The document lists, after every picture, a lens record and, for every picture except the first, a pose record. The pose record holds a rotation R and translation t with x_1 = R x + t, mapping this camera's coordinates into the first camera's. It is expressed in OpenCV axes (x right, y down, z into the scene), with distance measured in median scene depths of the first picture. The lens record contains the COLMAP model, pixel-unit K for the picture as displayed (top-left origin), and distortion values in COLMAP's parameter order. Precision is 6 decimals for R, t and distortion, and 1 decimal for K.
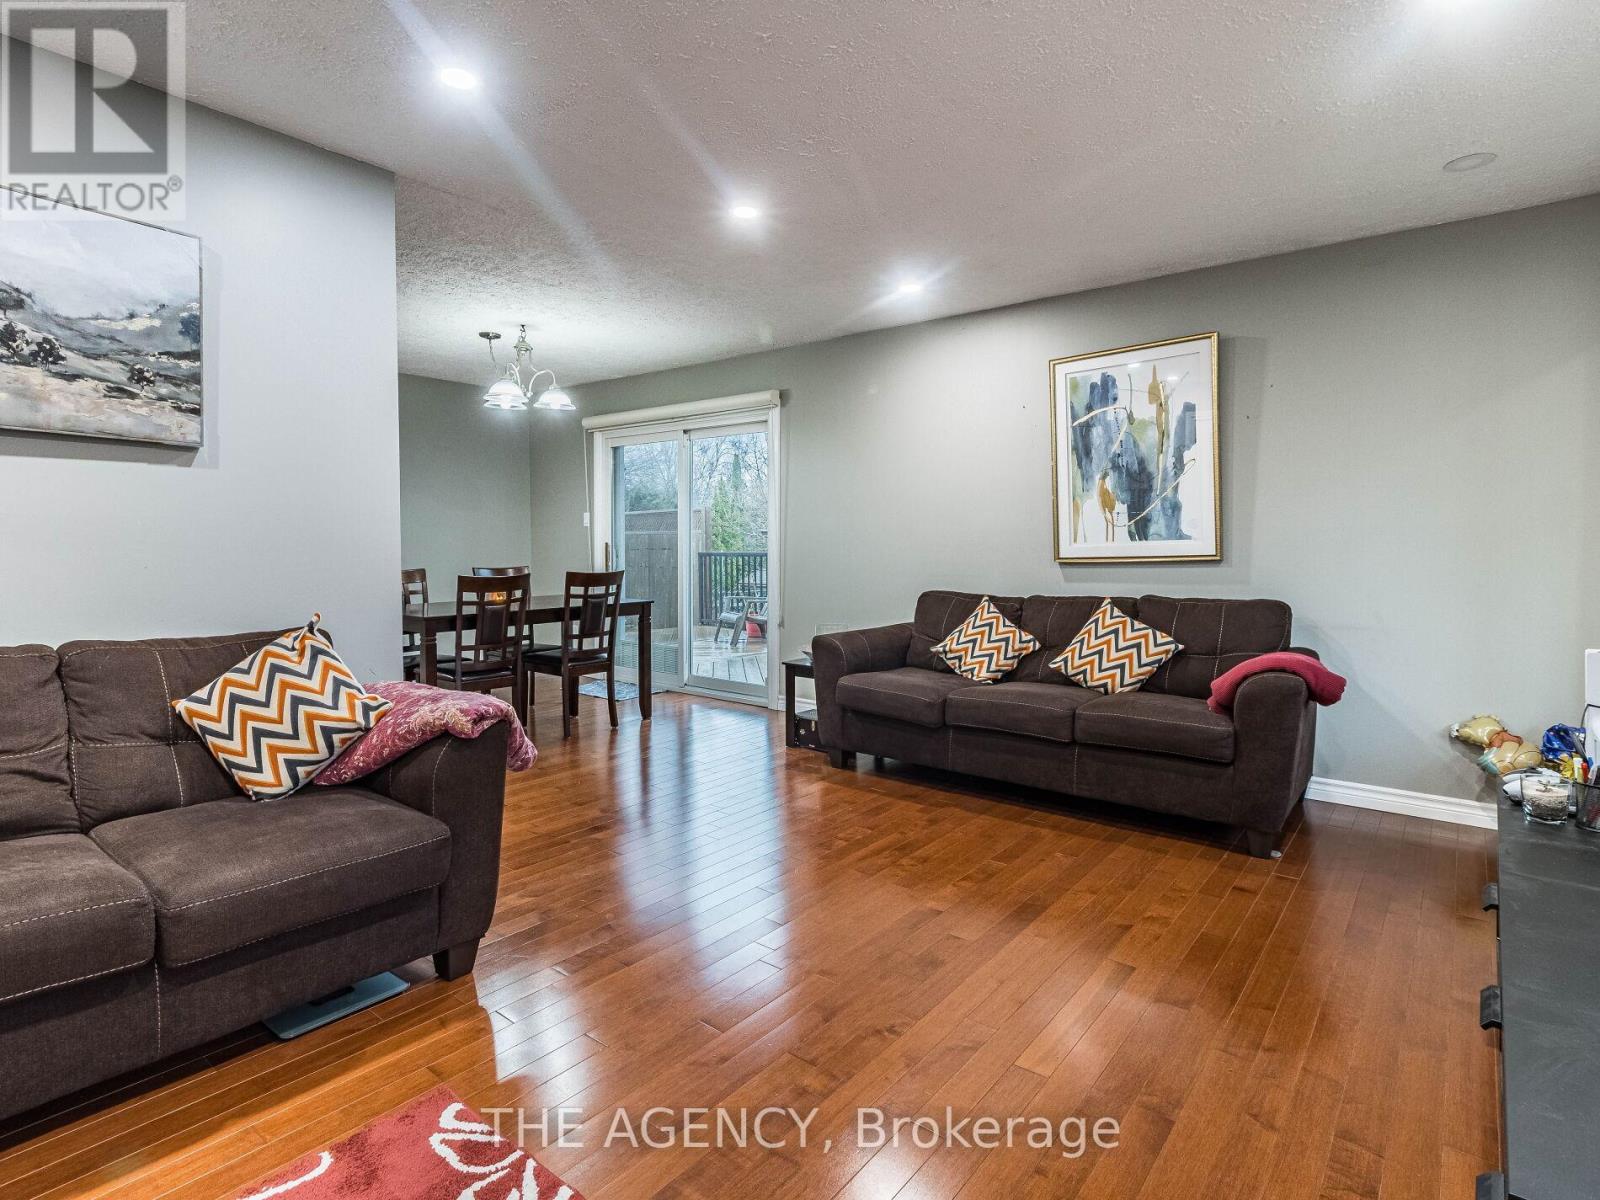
lens RADIAL K [[836.7, 0, 795.6], [0, 836.7, 571.4], [0, 0, 1]] dist [0.011693, 0.000065]
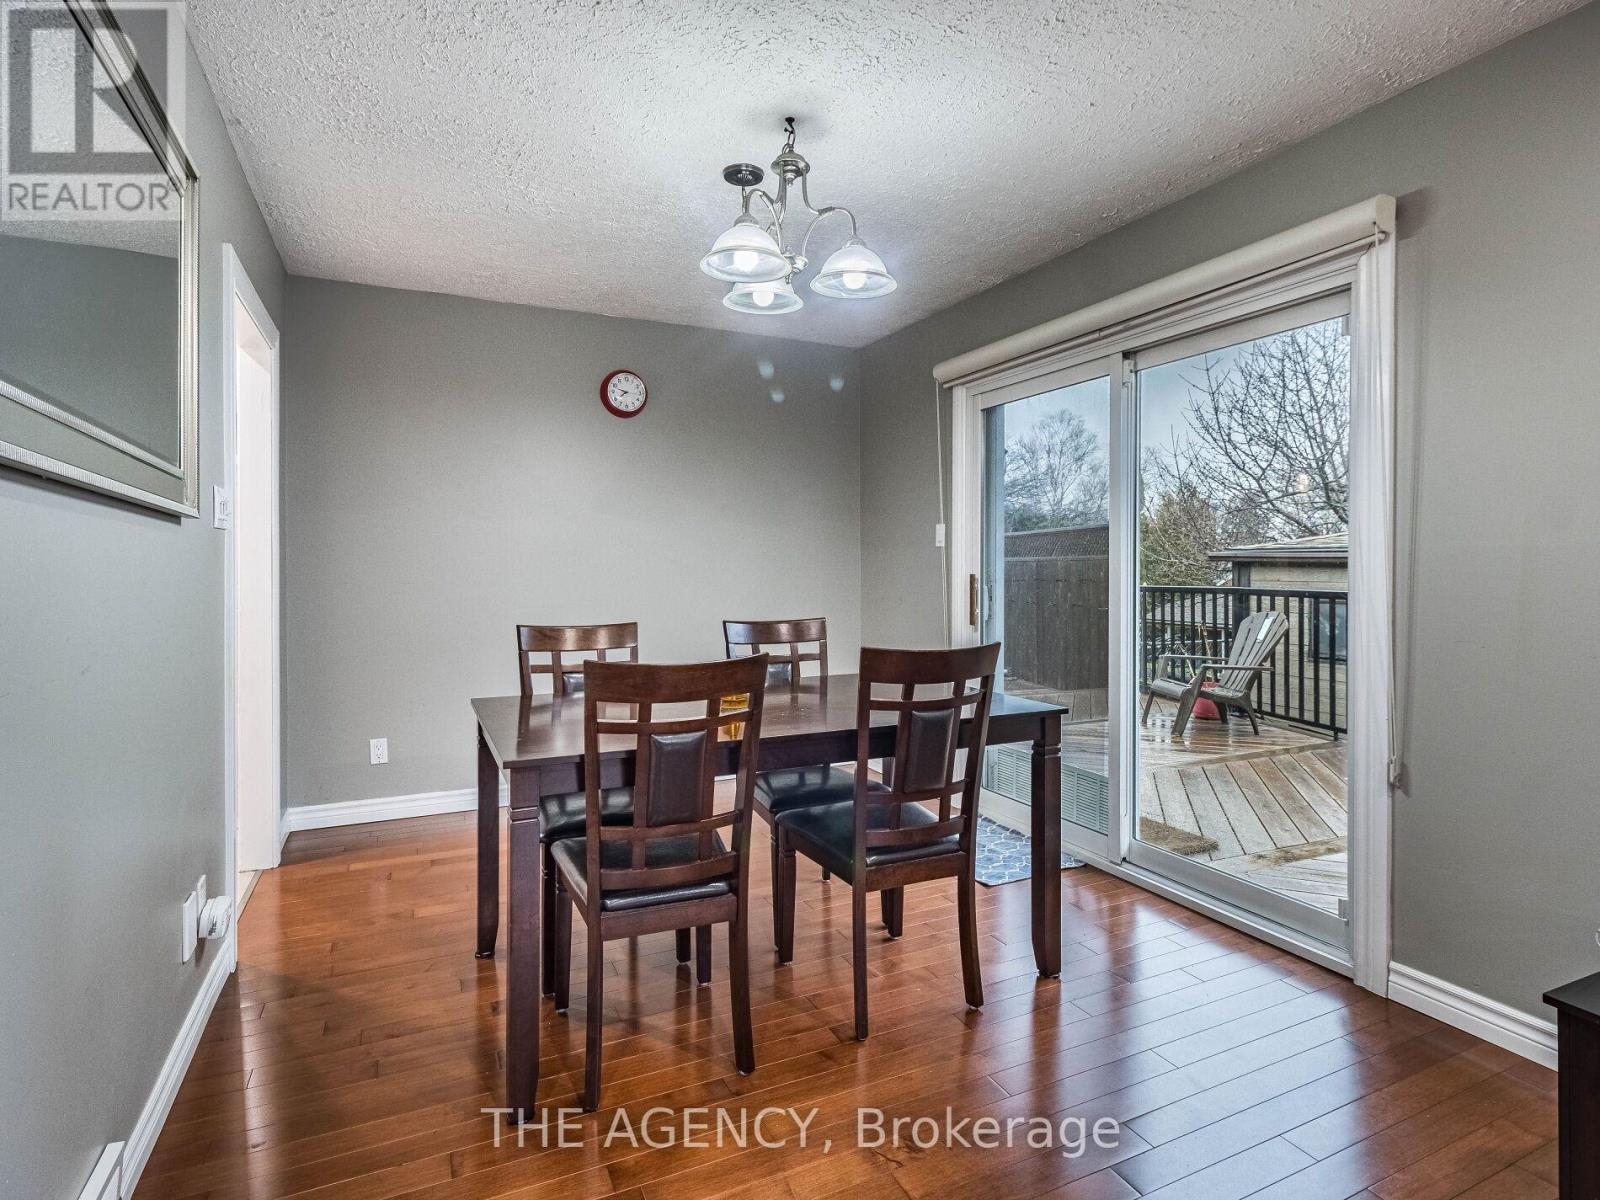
lens RADIAL K [[836.7, 0, 795.6], [0, 836.7, 571.4], [0, 0, 1]] dist [0.011693, 0.000065]
pose [[0.901438, 0.001967, -0.432903, -0.110390], [-0.016011, 0.999457, -0.028800, -0.022868], [0.432611, 0.032893, 0.900980, 0.551113]]
